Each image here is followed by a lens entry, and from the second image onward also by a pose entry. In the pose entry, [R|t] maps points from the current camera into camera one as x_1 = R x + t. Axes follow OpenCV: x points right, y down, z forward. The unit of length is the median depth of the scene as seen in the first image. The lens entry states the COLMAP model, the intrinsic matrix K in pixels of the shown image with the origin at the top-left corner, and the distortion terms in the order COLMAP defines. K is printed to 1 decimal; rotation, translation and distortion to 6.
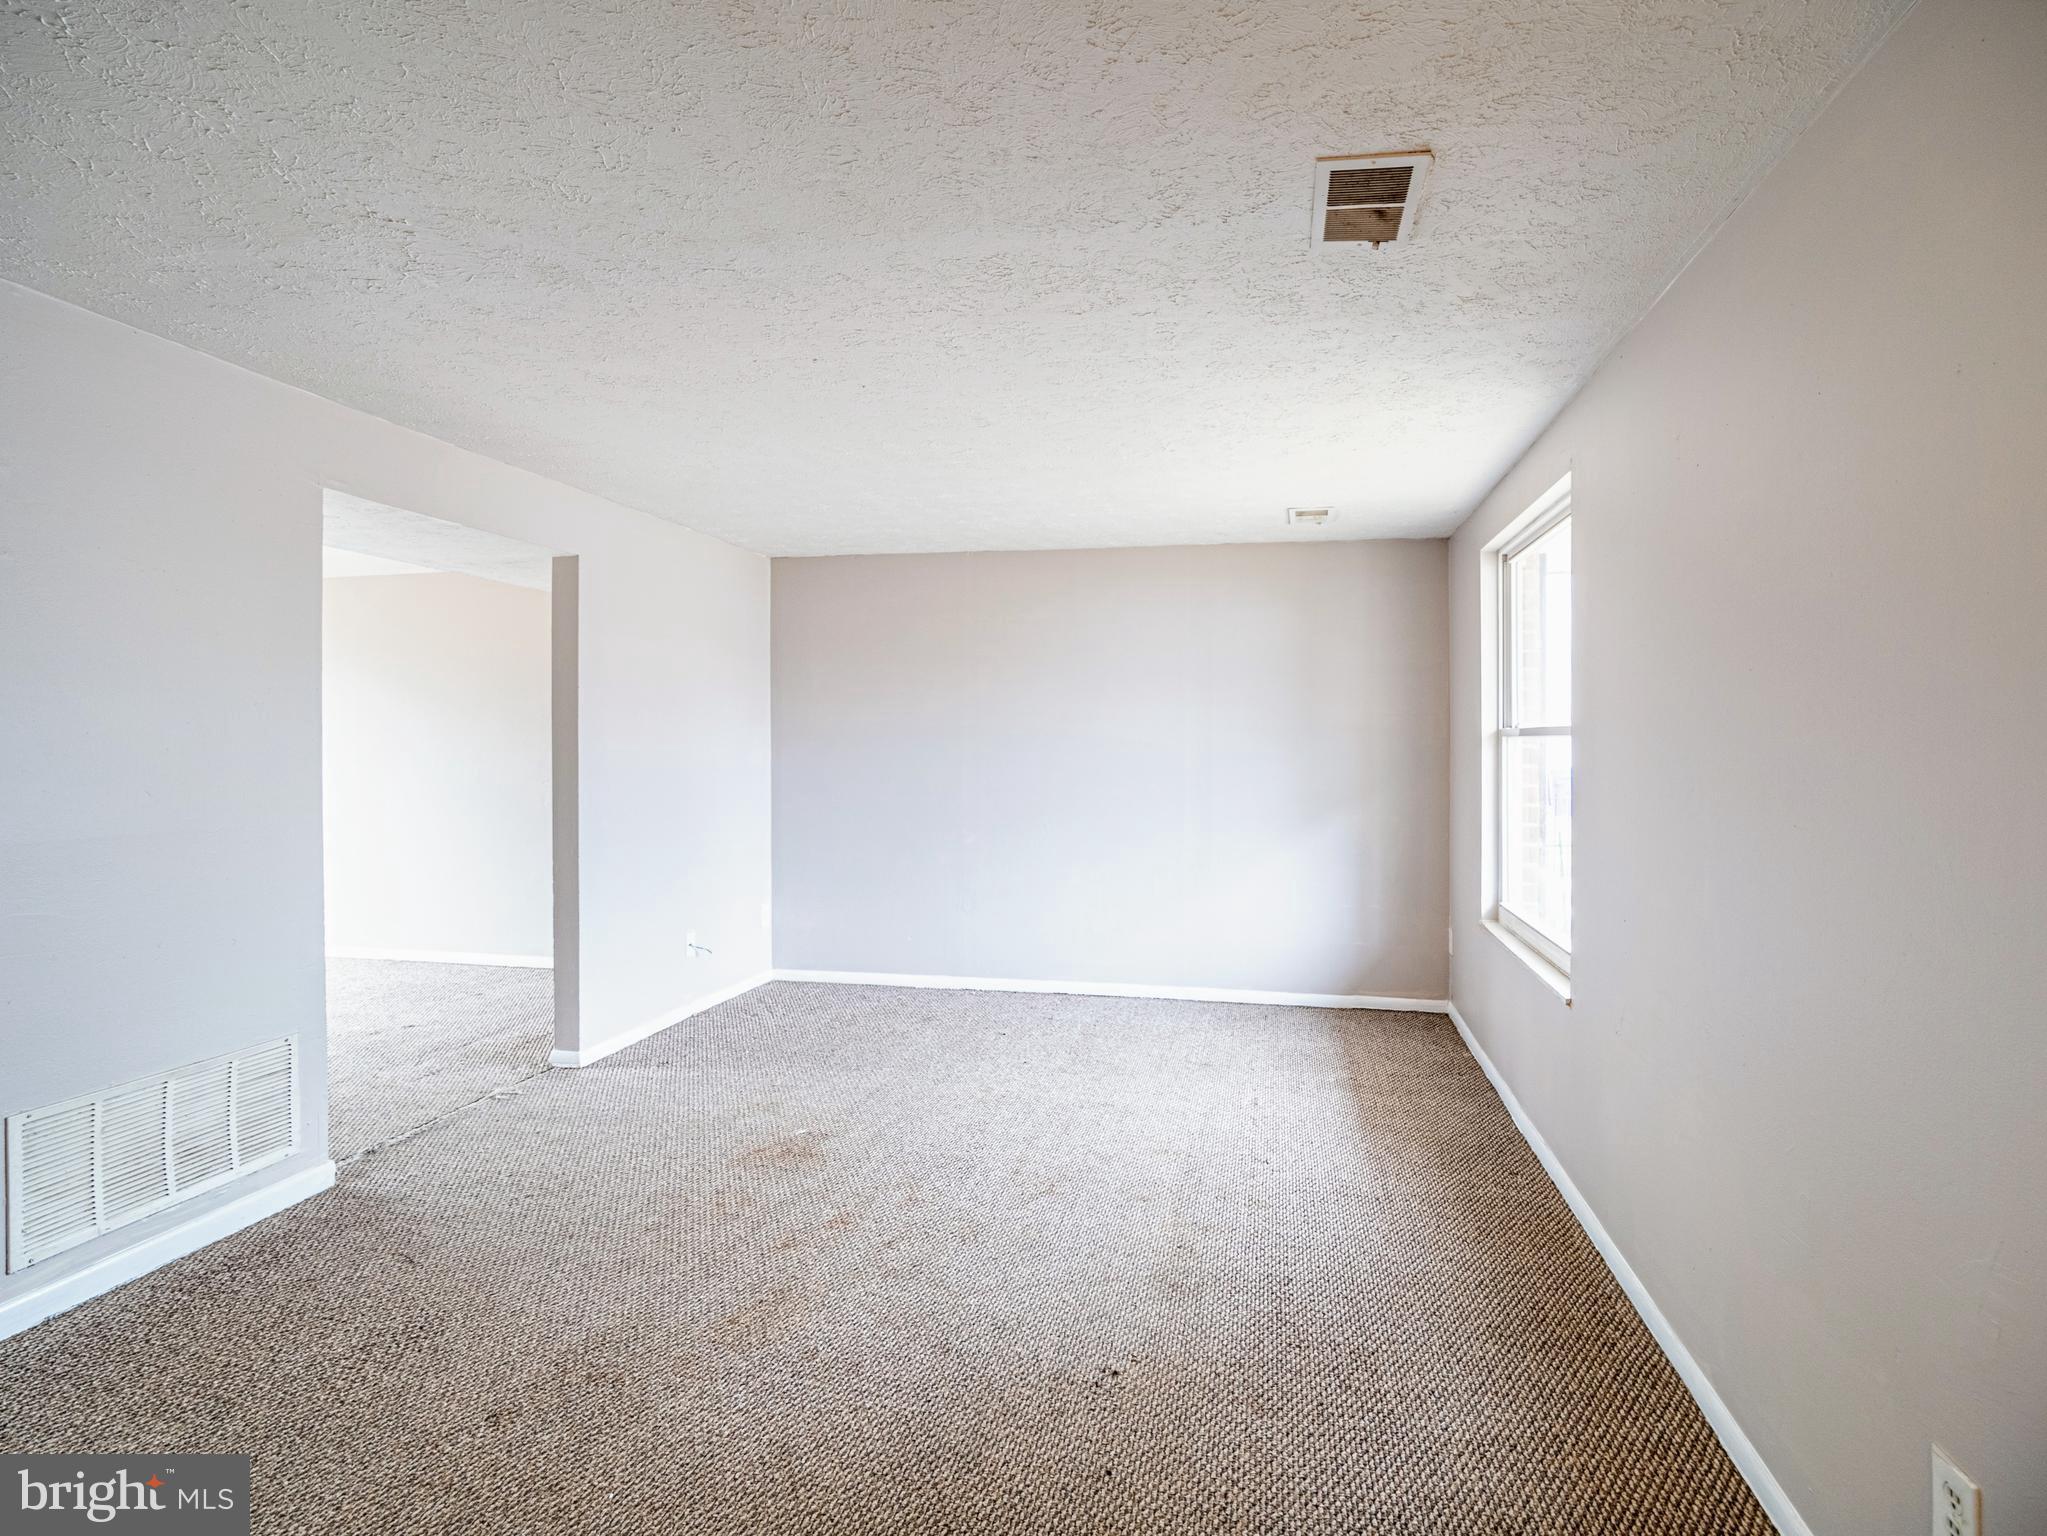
lens RADIAL K [[936.7, 0, 1120.1], [0, 936.7, 738.3], [0, 0, 1]] dist [-0.011146, -0.001324]
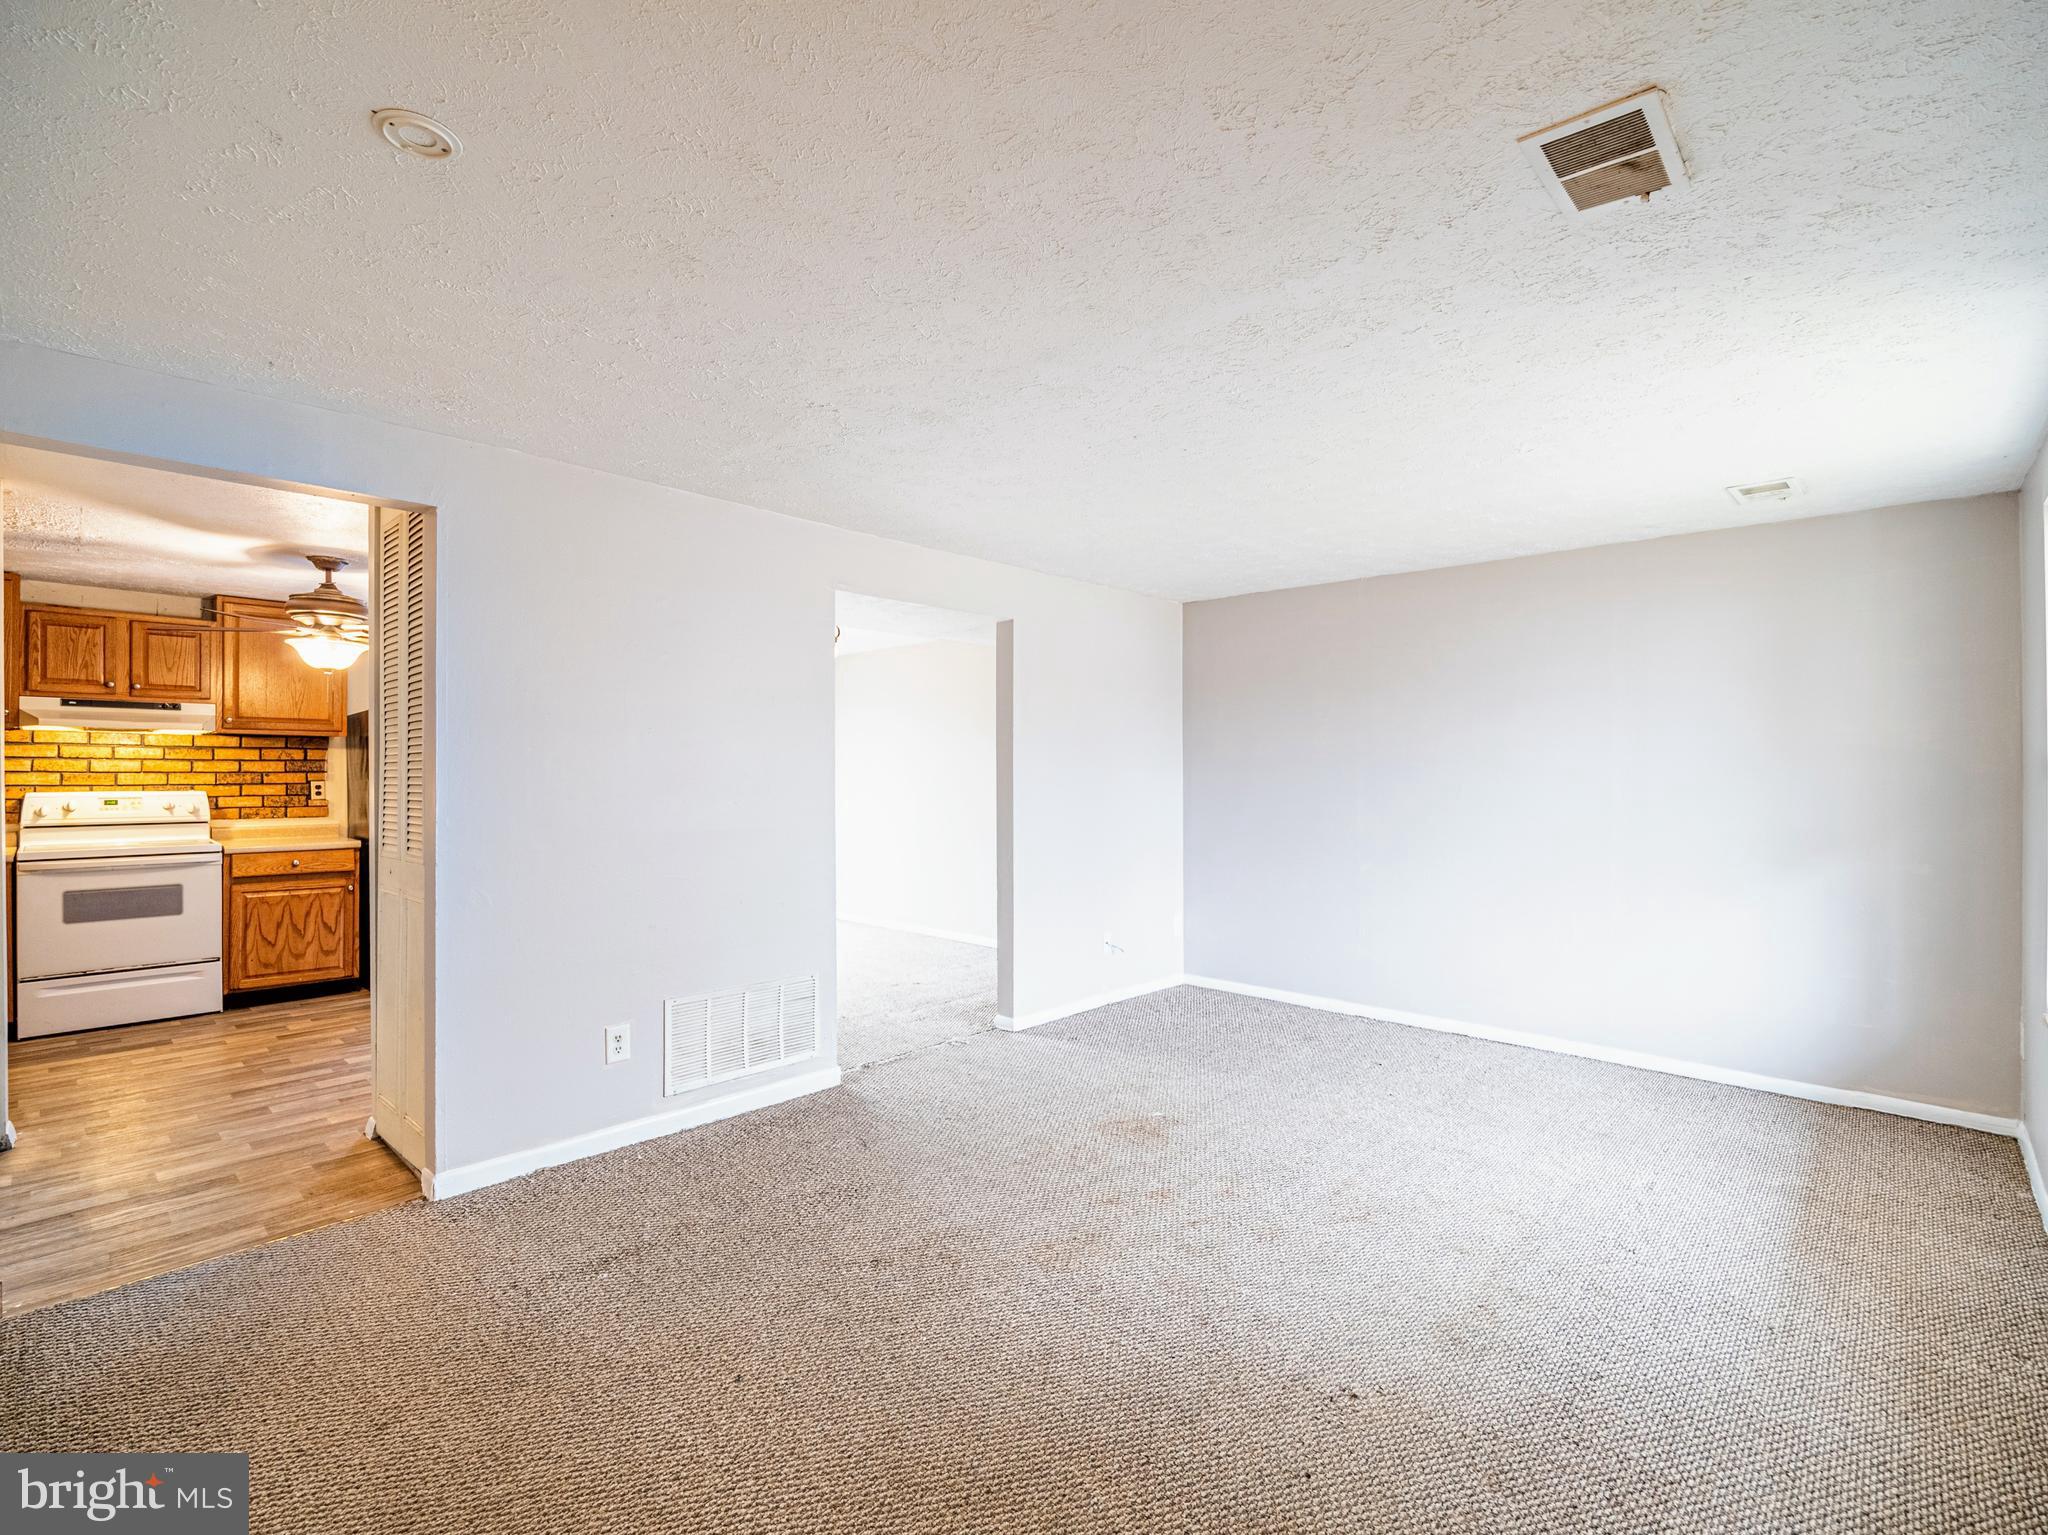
lens RADIAL K [[937.2, 0, 1086.8], [0, 937.2, 763.6], [0, 0, 1]] dist [-0.011146, -0.001324]
pose [[0.847233, -0.003594, -0.531209, 0.233914], [0.003237, 0.999993, -0.001602, -0.002000], [0.531211, -0.000362, 0.847239, -0.006119]]
